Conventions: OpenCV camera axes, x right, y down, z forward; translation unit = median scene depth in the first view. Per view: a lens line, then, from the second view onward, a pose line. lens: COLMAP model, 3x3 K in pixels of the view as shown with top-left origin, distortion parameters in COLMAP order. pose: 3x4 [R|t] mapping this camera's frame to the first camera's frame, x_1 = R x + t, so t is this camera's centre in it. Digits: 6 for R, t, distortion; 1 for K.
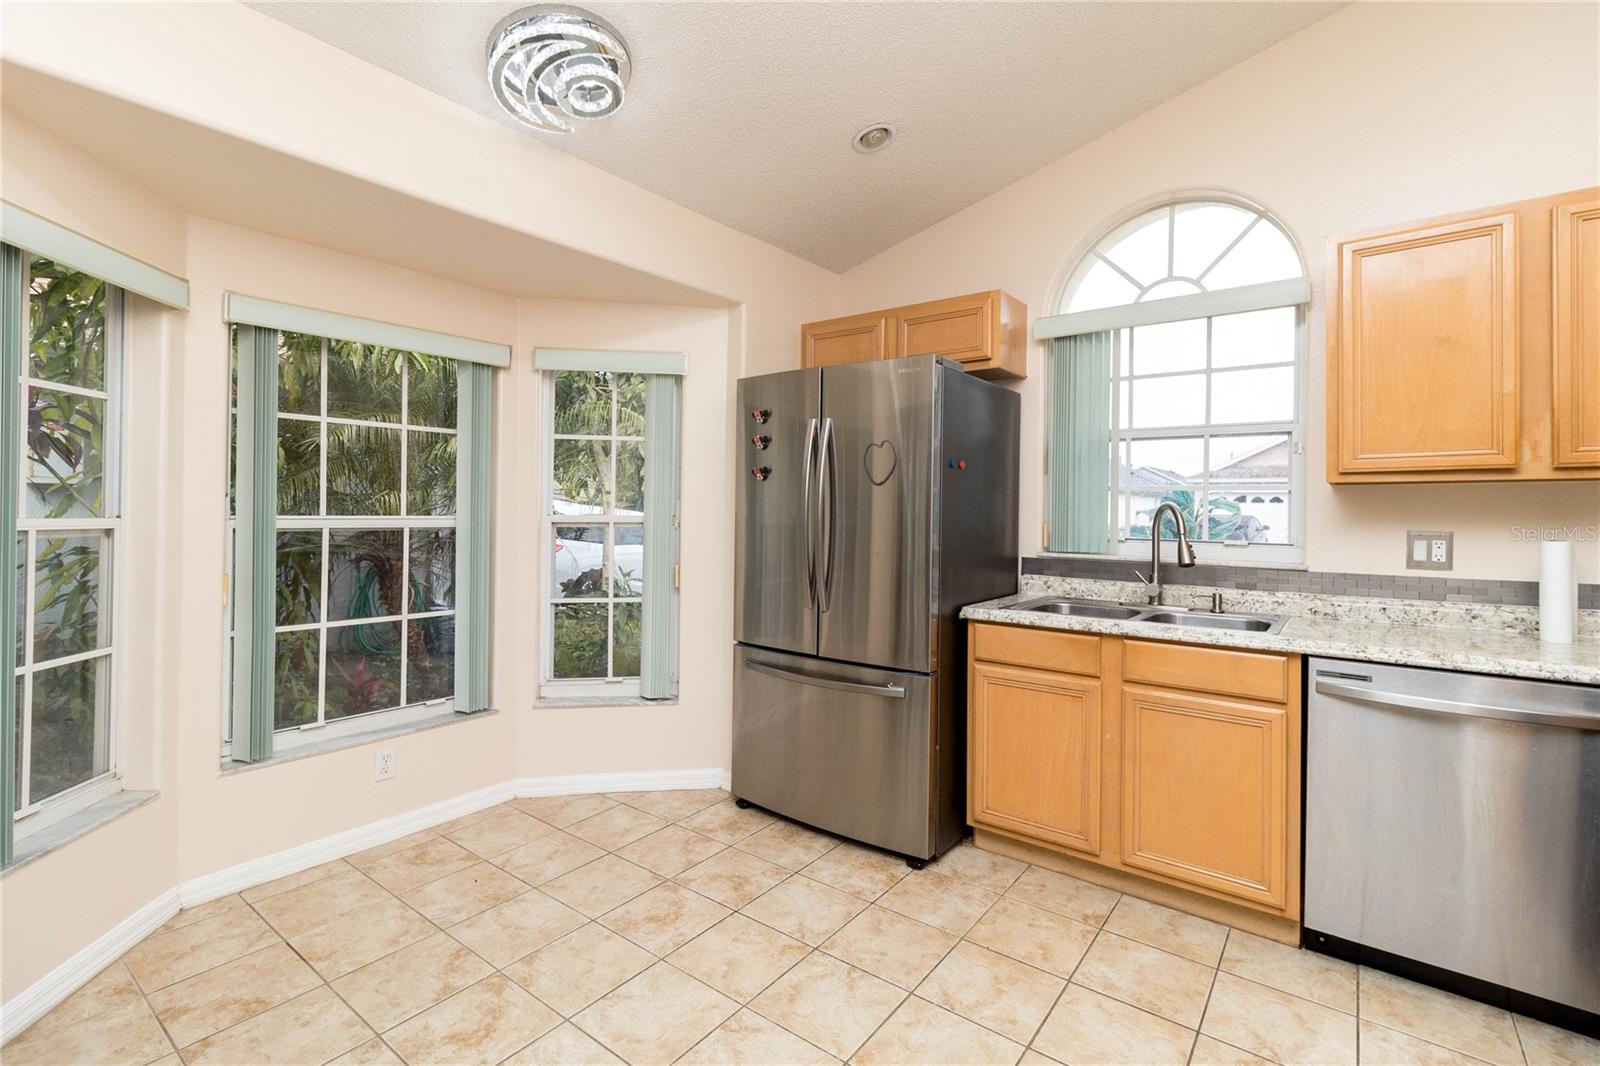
lens RADIAL K [[731.2, 0, 793.4], [0, 731.2, 502.8], [0, 0, 1]] dist [0.003873, -0.000956]
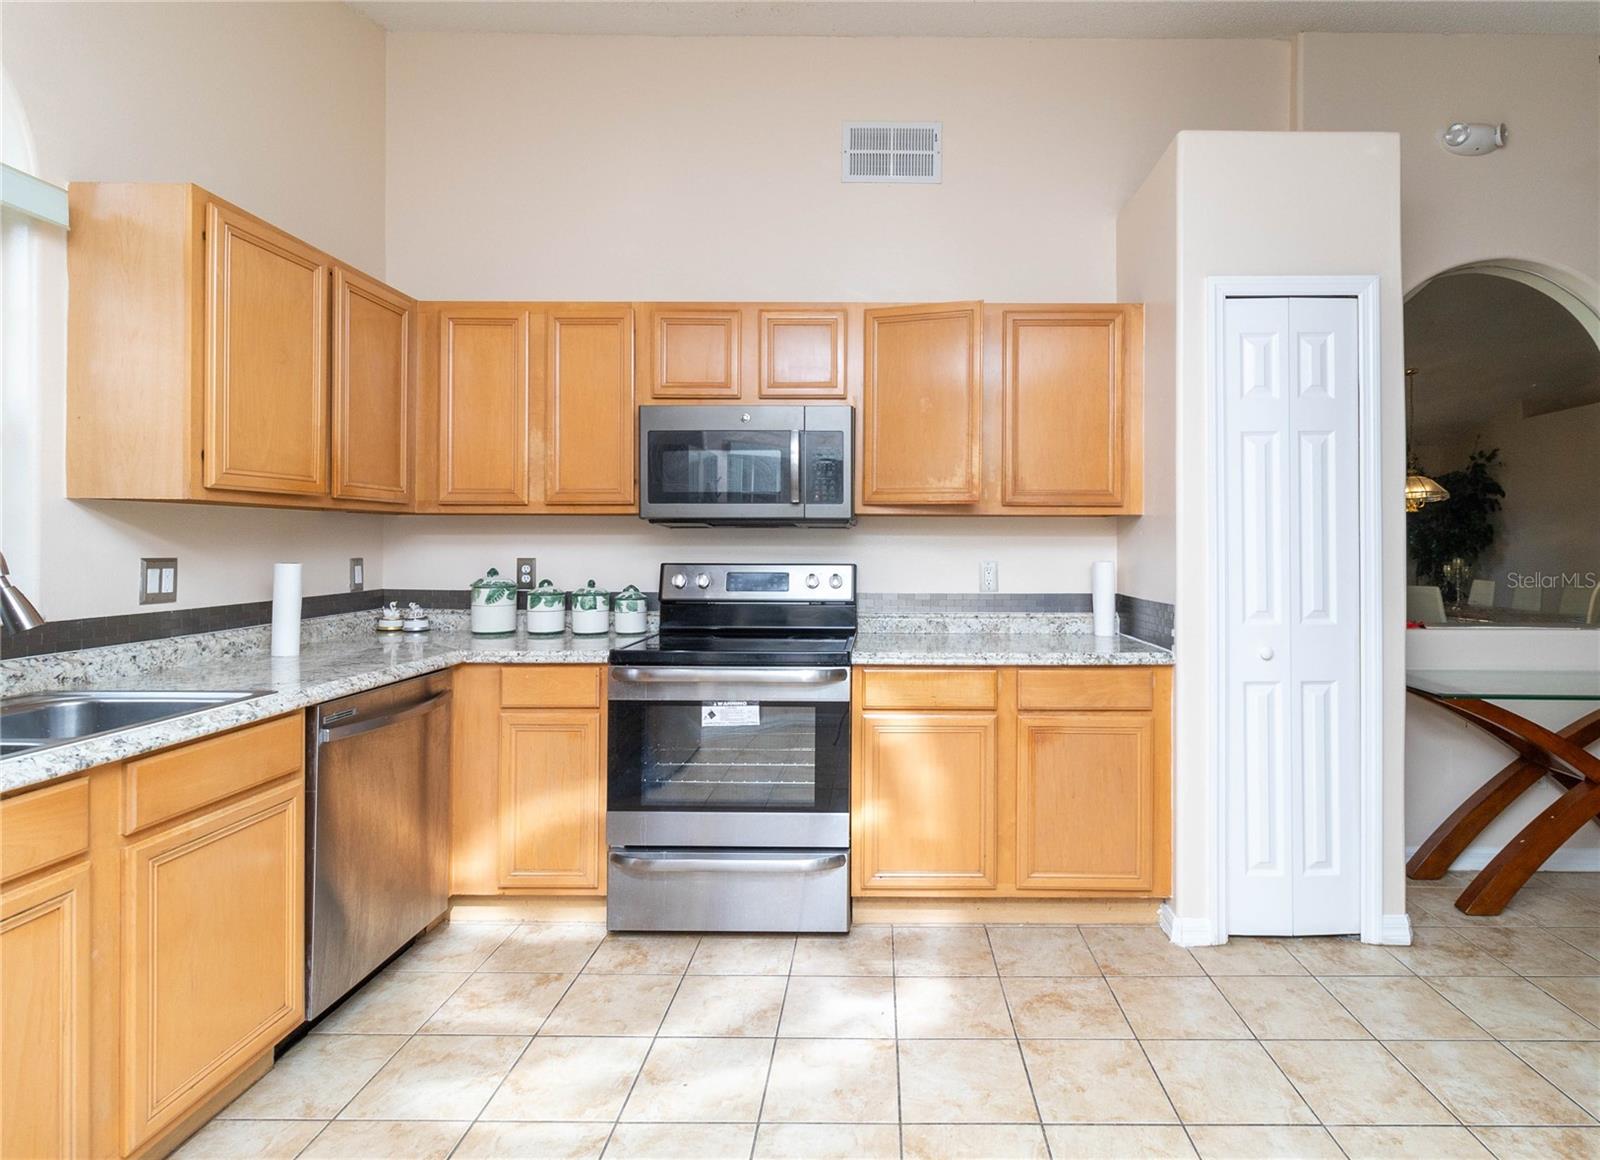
lens RADIAL K [[808.8, 0, 874.2], [0, 808.8, 542.0], [0, 0, 1]] dist [0.001477, 0.002572]
pose [[-0.605224, -0.009291, 0.796001, -0.392776], [-0.015883, 0.999874, -0.000406, 0.007338], [-0.795897, -0.012888, -0.605295, 0.921589]]
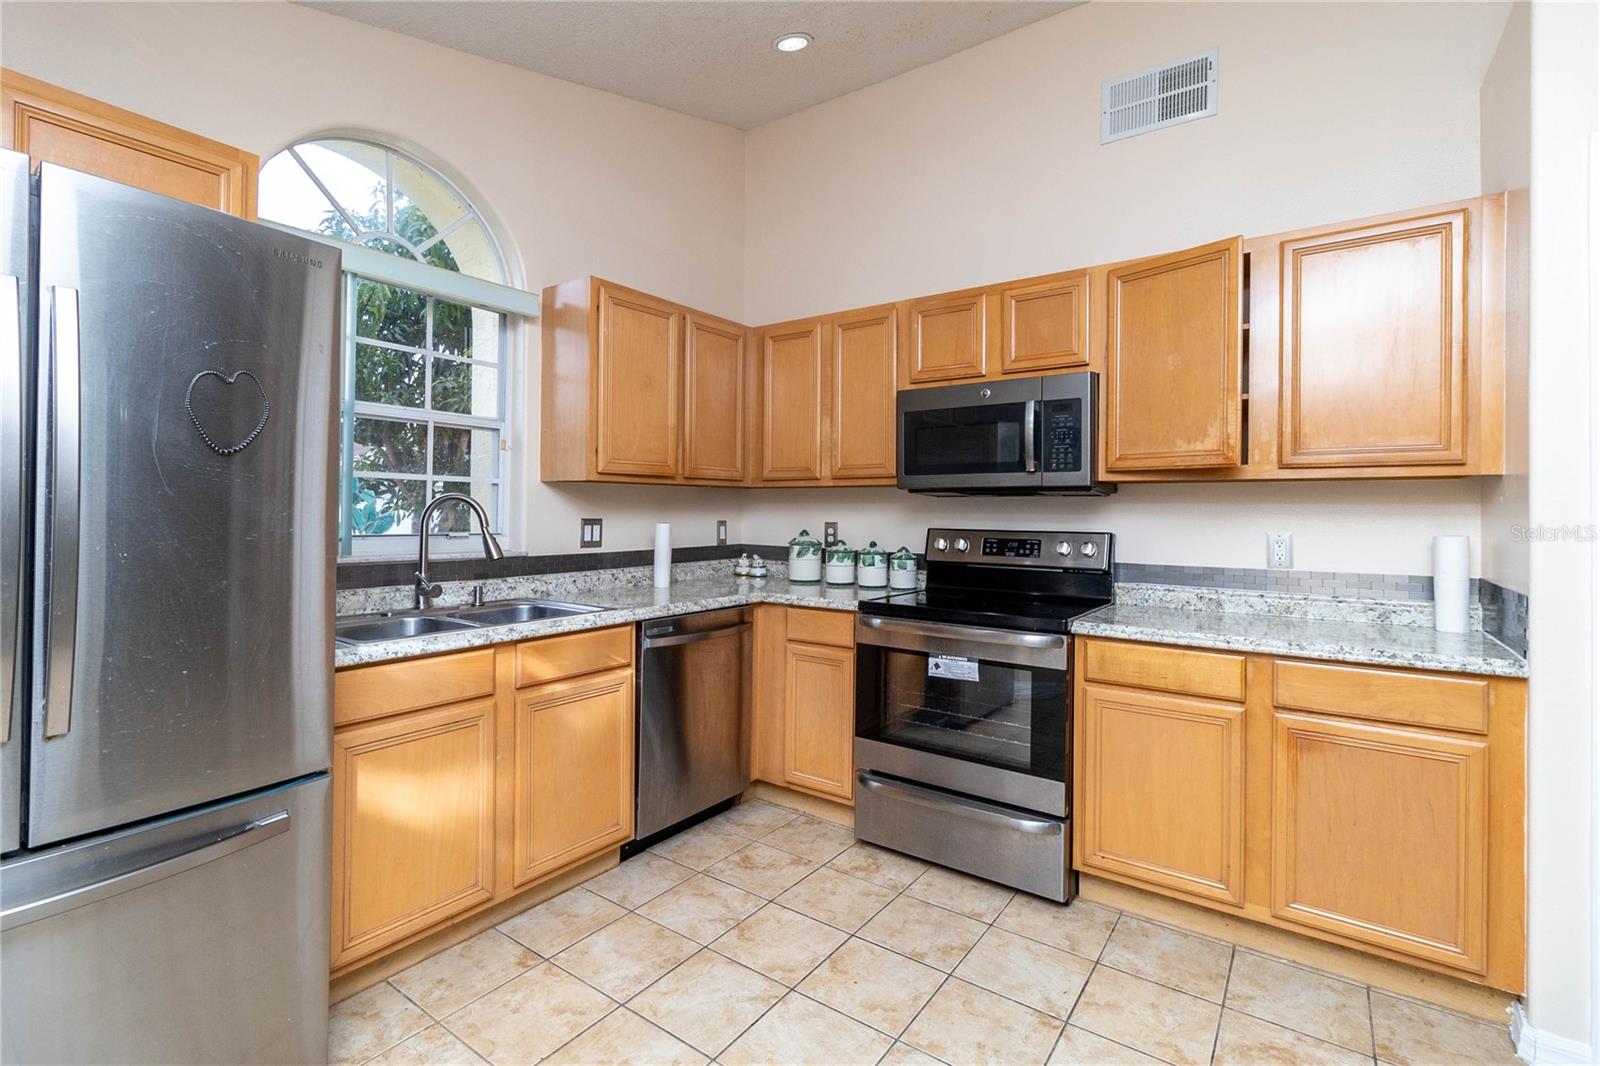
lens RADIAL K [[731.2, 0, 794.2], [0, 731.2, 507.3], [0, 0, 1]] dist [0.003873, -0.000956]
pose [[-0.029911, -0.005521, 0.999537, -0.471443], [-0.016763, 0.999847, 0.005021, 0.005744], [-0.999412, -0.016605, -0.029999, 0.682911]]
